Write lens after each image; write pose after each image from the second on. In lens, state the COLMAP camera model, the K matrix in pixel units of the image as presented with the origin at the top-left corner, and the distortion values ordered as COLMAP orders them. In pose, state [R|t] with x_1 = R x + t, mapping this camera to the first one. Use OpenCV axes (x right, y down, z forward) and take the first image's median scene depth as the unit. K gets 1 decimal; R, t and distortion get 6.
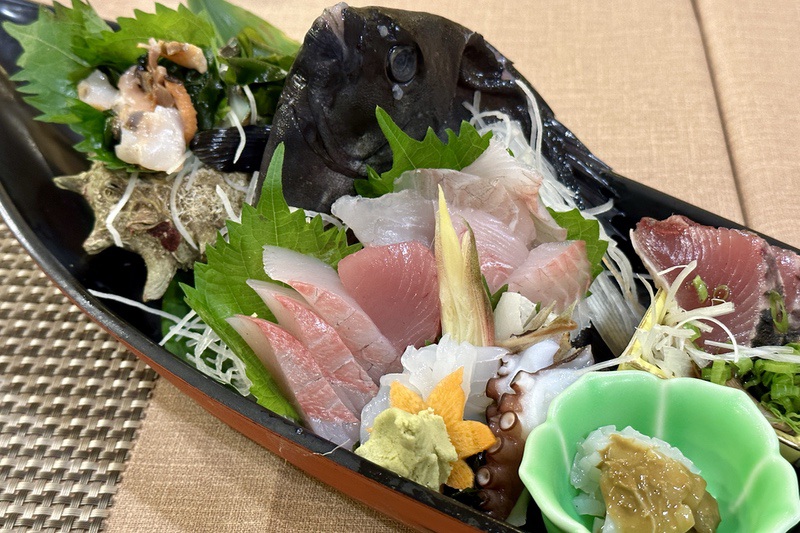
lens RADIAL K [[1187.2, 0, 400.0], [0, 1187.2, 266.5], [0, 0, 1]] dist [0.190758, -0.091788]
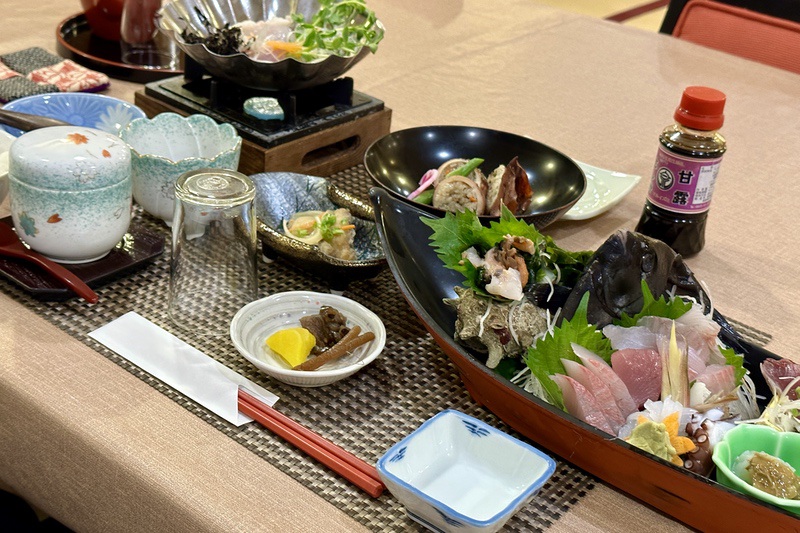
lens RADIAL K [[1187.2, 0, 400.0], [0, 1187.2, 266.5], [0, 0, 1]] dist [0.190758, -0.091788]
pose [[0.989211, 0.146175, 0.009761, -0.413142], [-0.140866, 0.967353, -0.210677, 0.302650], [-0.040238, 0.207029, 0.977507, -0.888159]]
